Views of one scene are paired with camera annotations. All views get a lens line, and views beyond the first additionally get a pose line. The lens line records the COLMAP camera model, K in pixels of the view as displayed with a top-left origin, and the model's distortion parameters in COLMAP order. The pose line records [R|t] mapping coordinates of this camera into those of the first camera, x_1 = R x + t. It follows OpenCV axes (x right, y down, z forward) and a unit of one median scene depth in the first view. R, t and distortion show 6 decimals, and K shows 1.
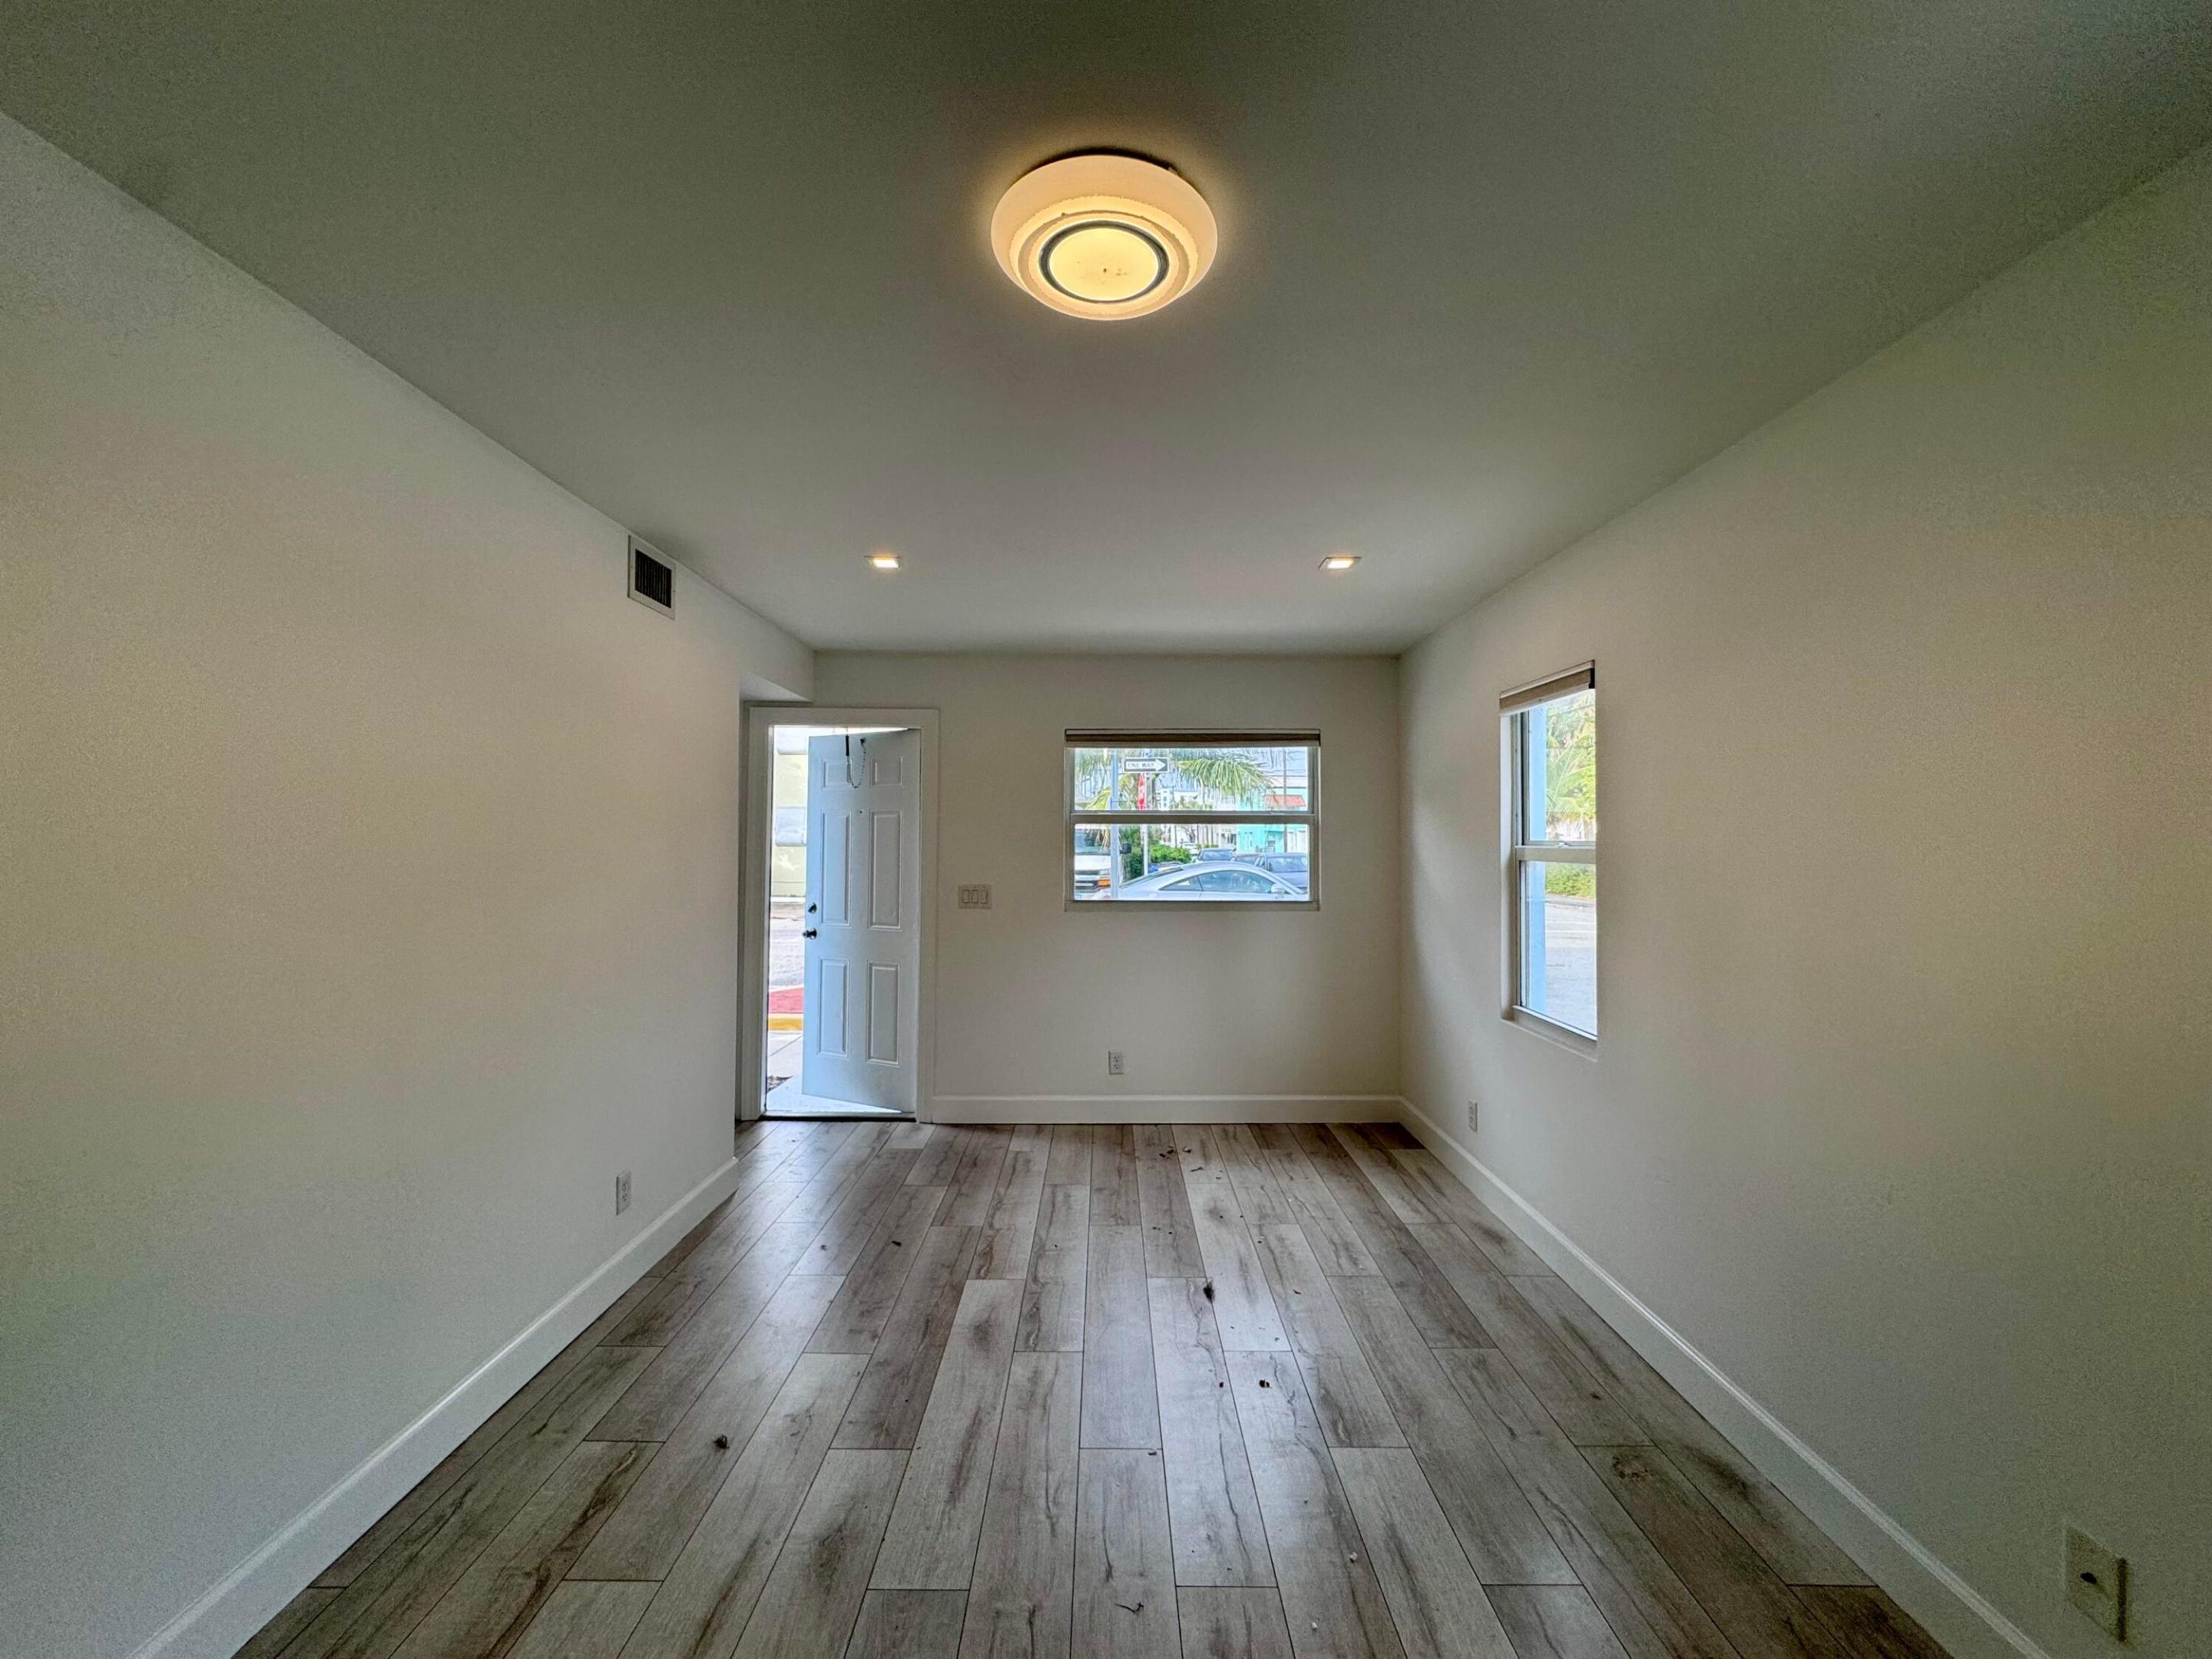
lens RADIAL K [[884.3, 0, 1104.4], [0, 884.3, 823.3], [0, 0, 1]] dist [-0.001833, 0.000224]
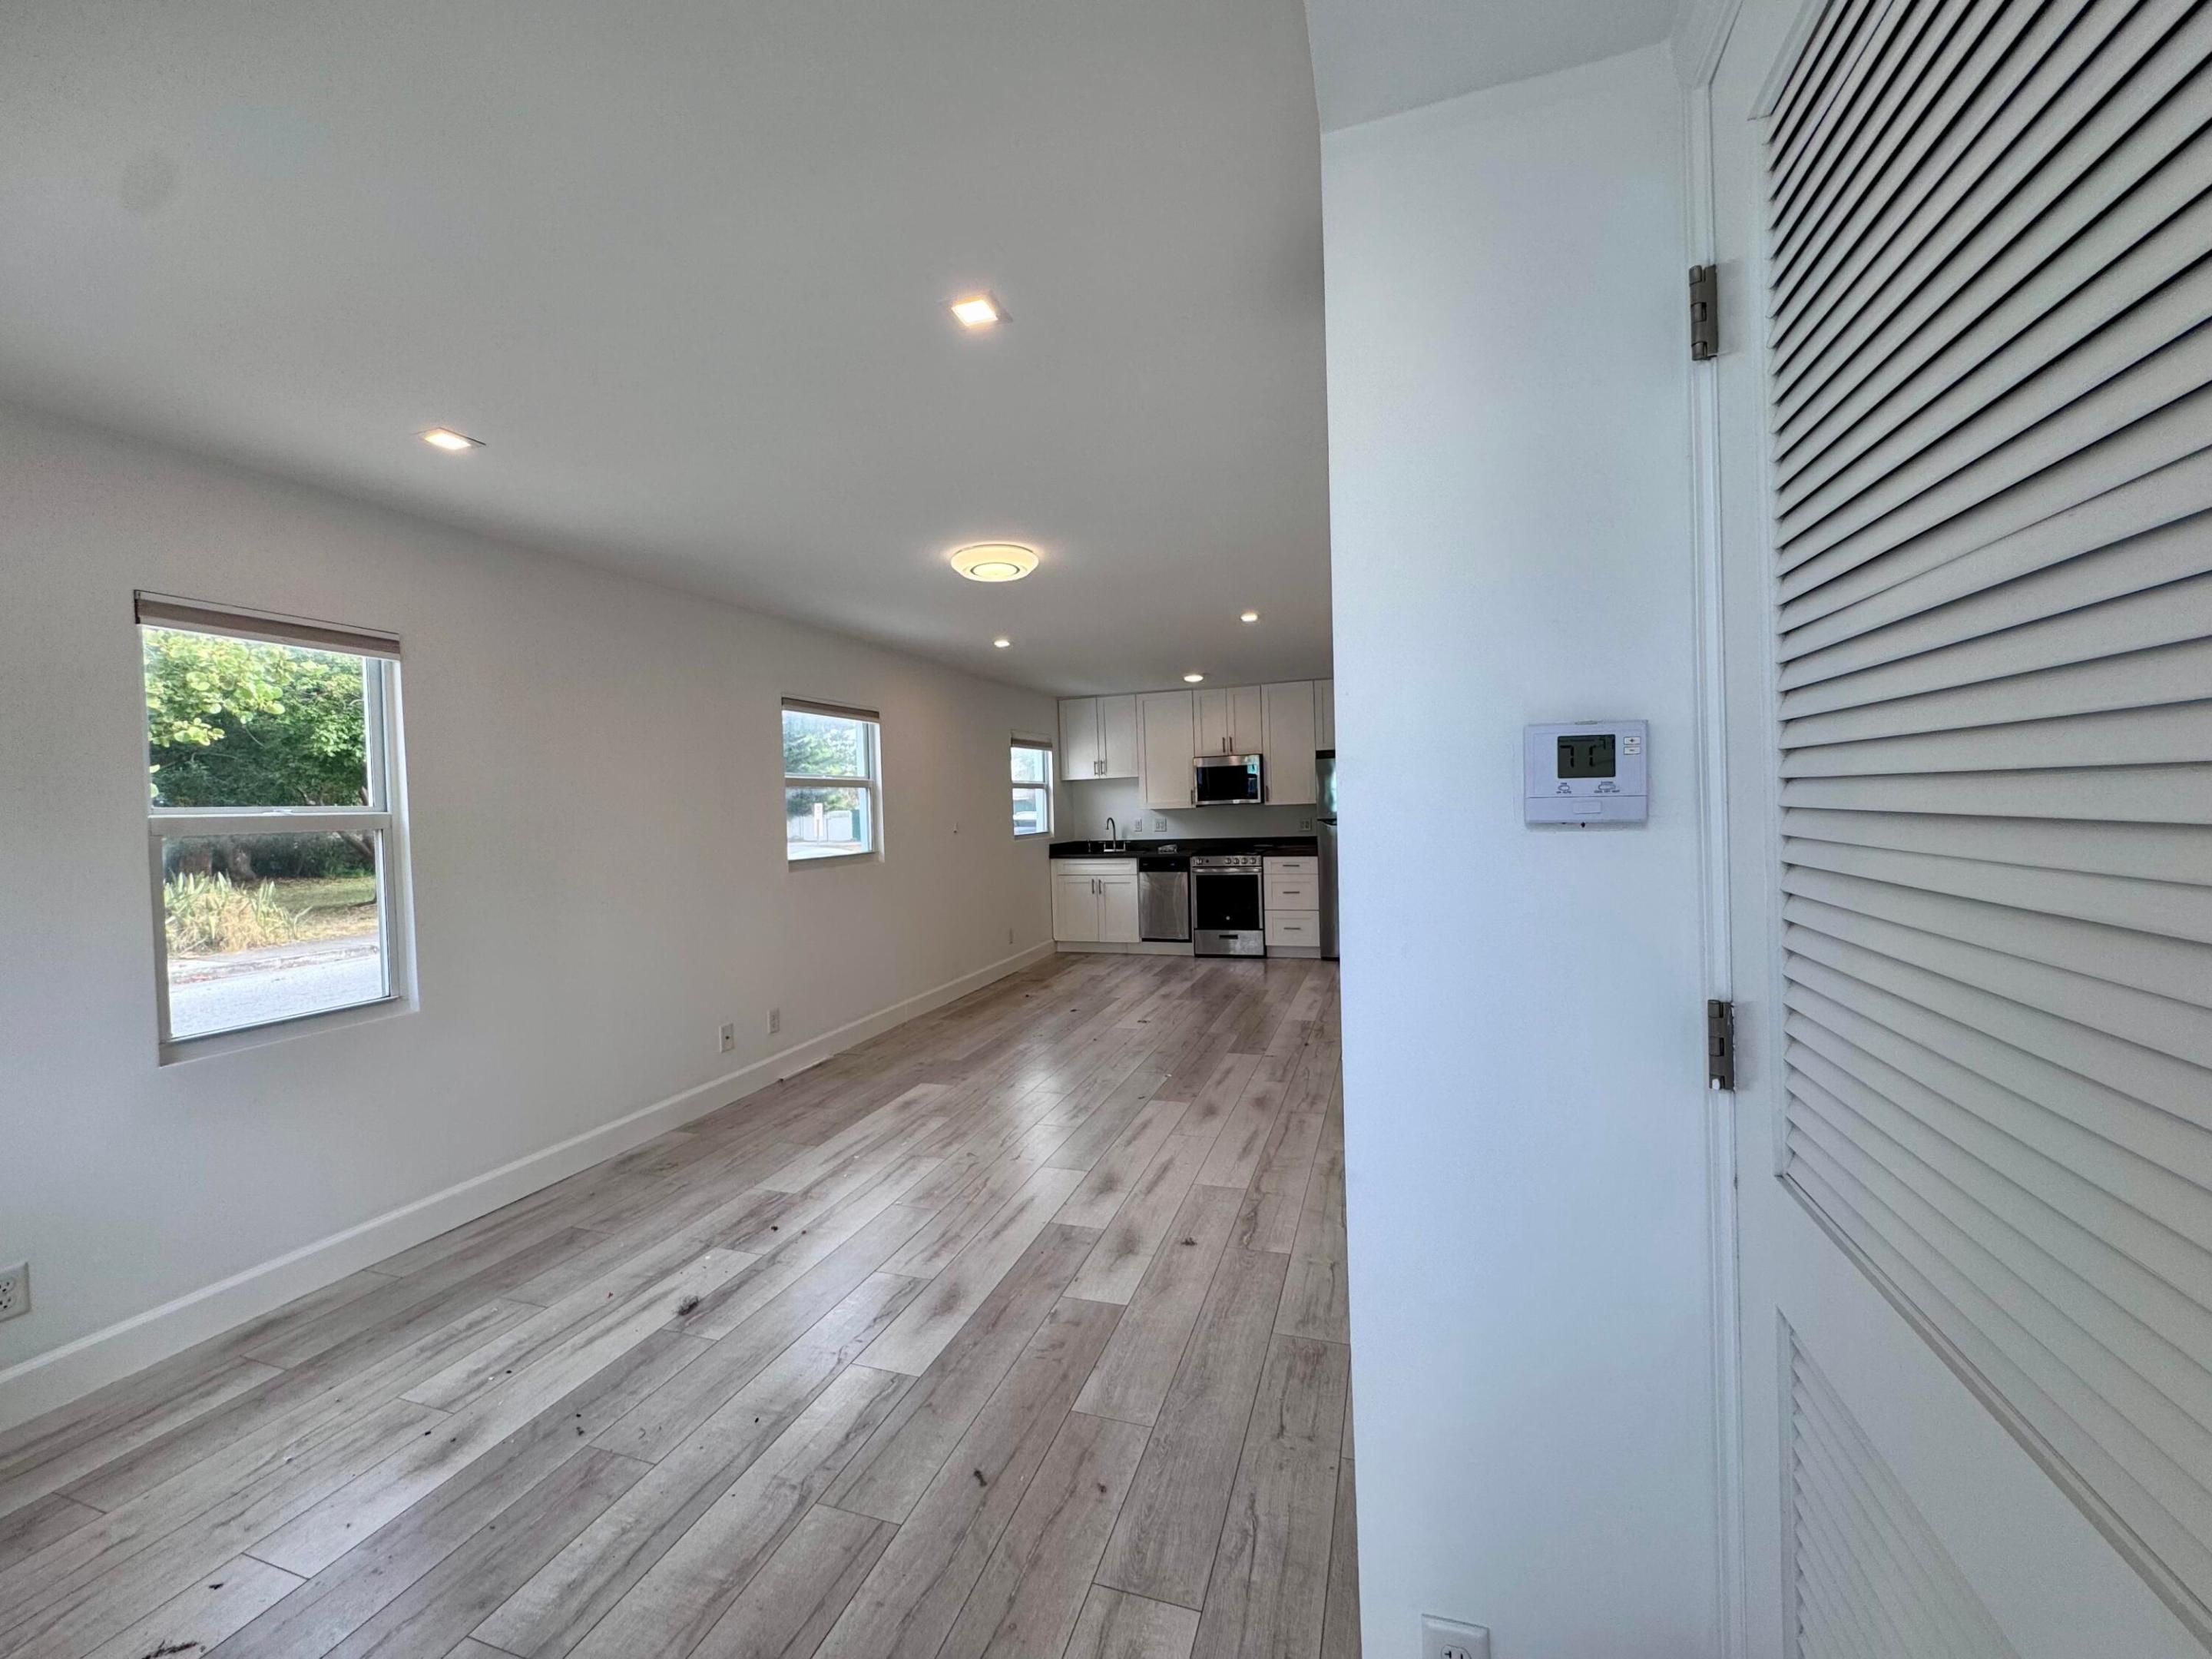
lens RADIAL K [[885.1, 0, 1104.0], [0, 885.1, 824.6], [0, 0, 1]] dist [-0.003095, 0.000531]
pose [[-0.946444, 0.022035, 0.322117, -0.504400], [0.024335, 0.999699, 0.003116, 0.051628], [-0.321951, 0.010788, -0.946695, 1.509991]]
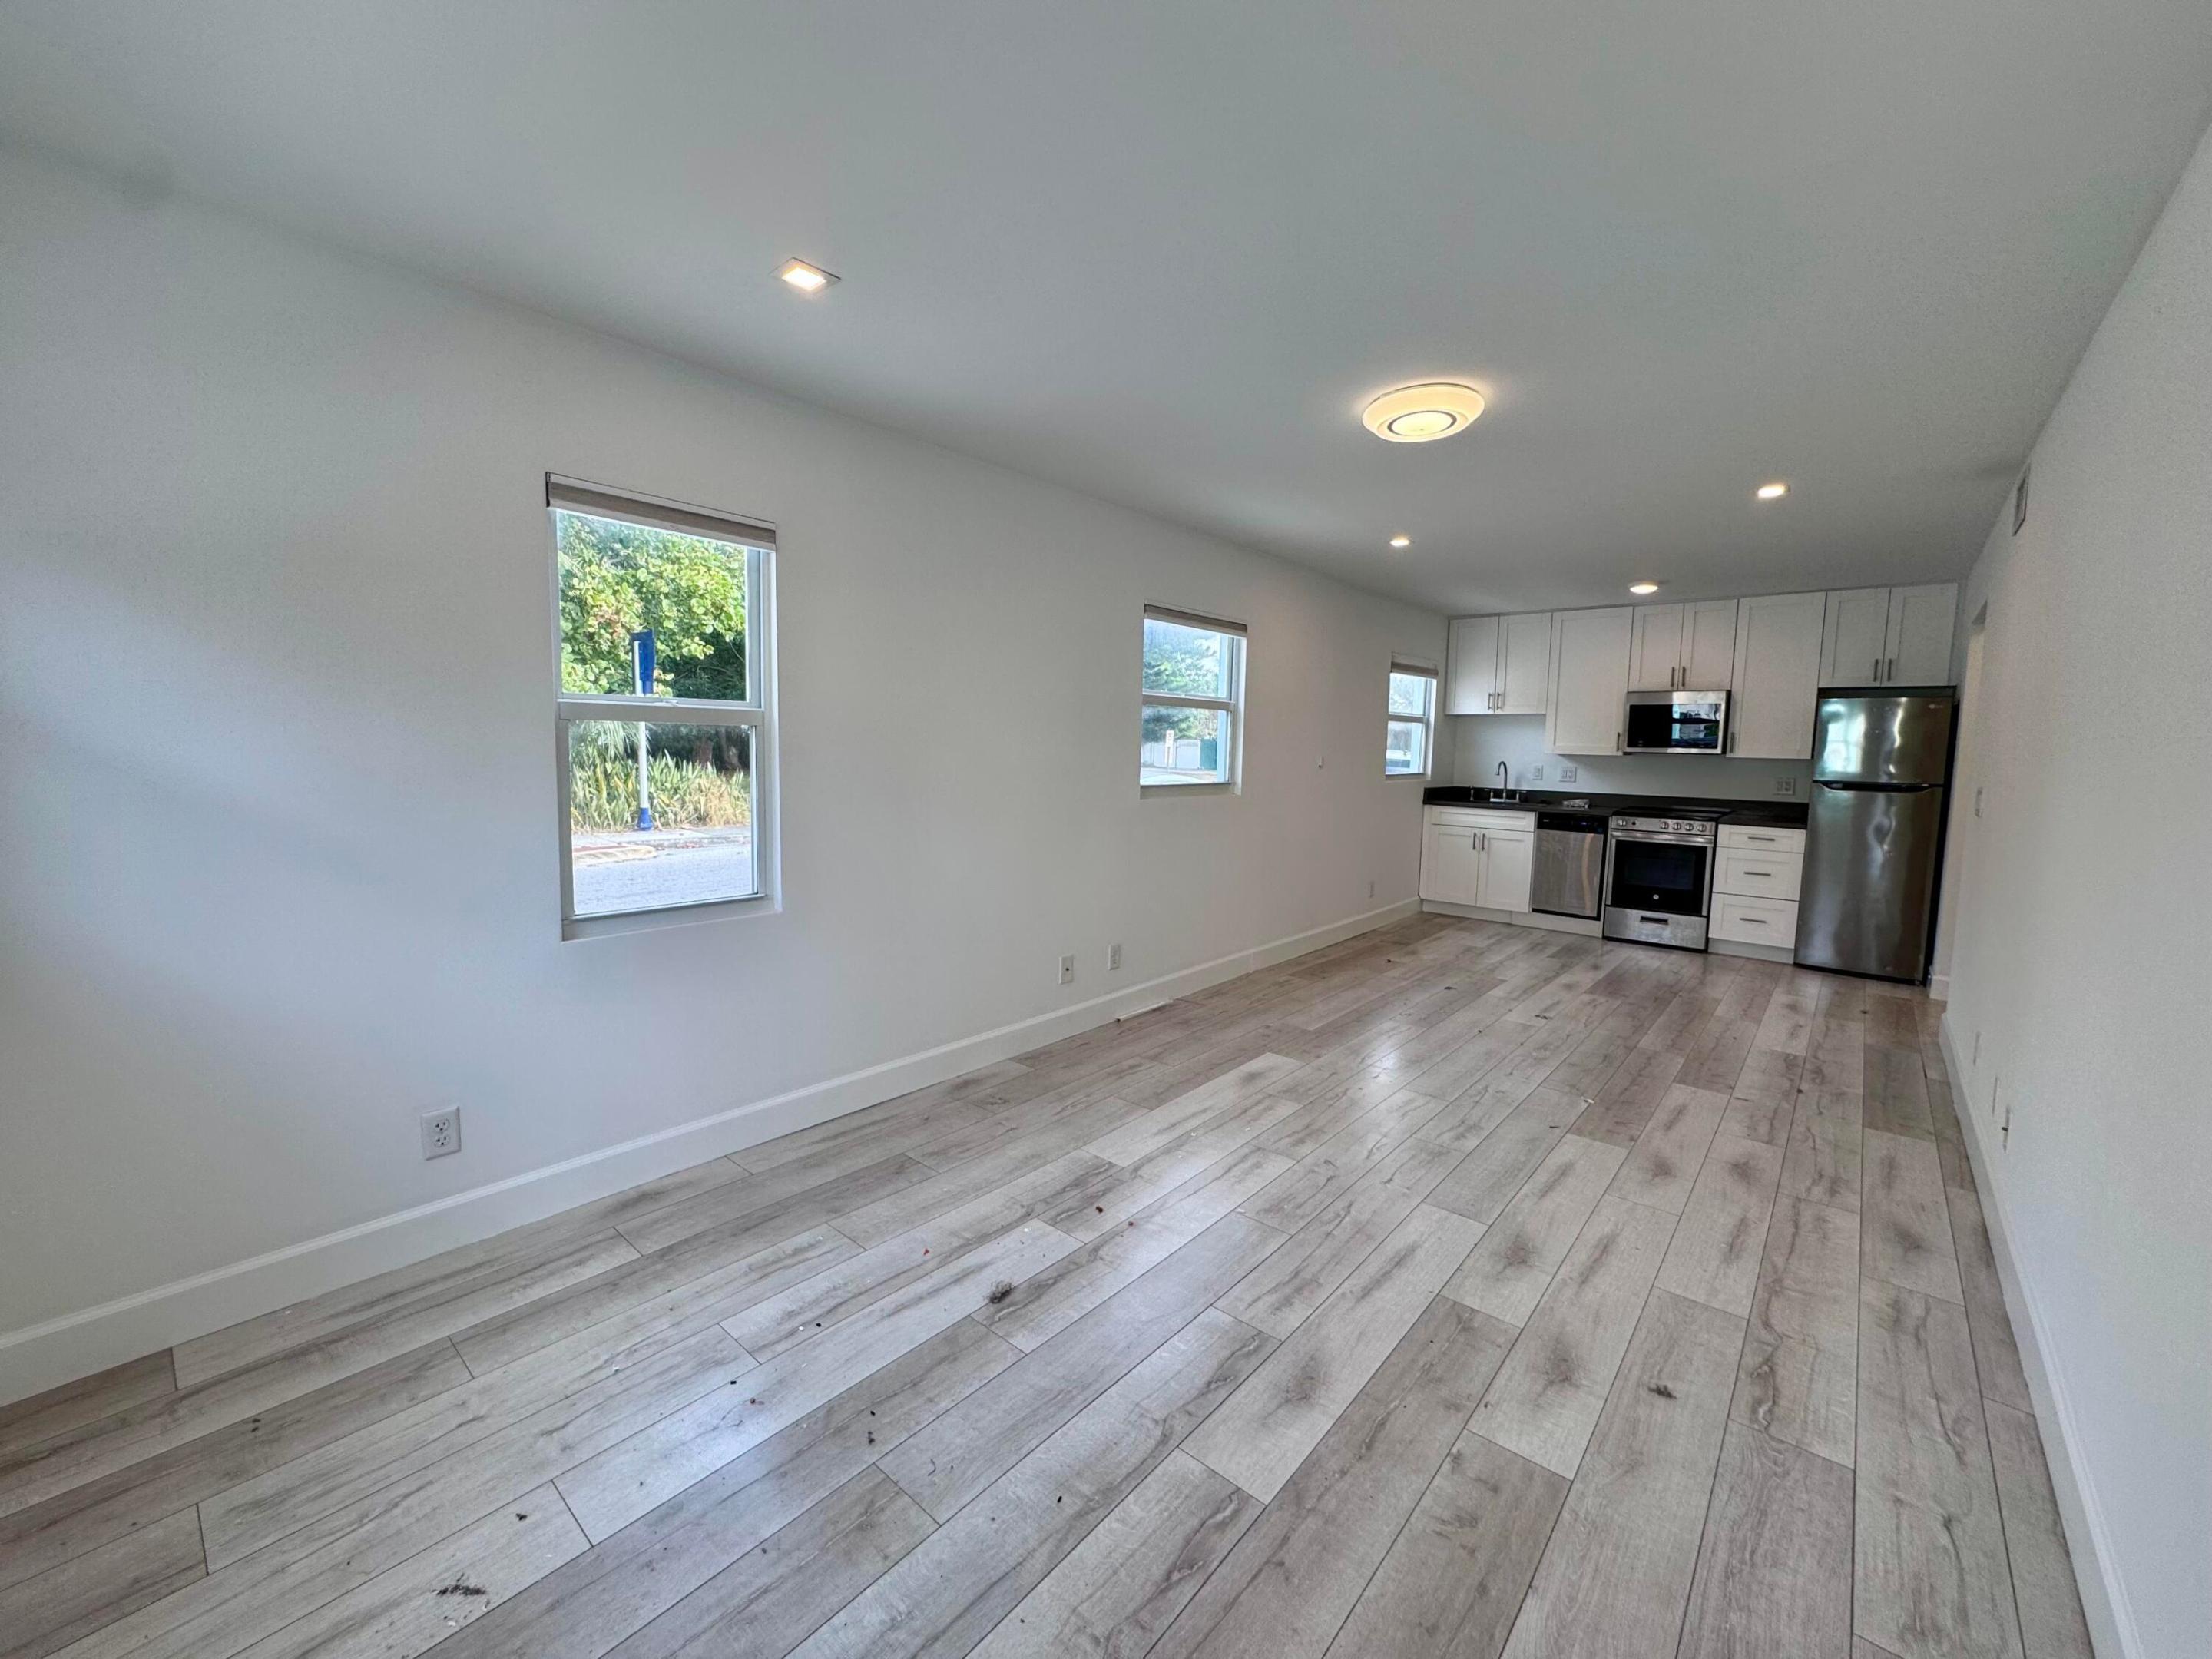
lens RADIAL K [[885.1, 0, 1104.0], [0, 885.1, 824.6], [0, 0, 1]] dist [-0.003095, 0.000531]
pose [[-0.756728, -0.079205, 0.648914, -0.365264], [-0.036003, 0.996176, 0.079606, 0.057086], [-0.652737, 0.036877, -0.756686, 1.339277]]
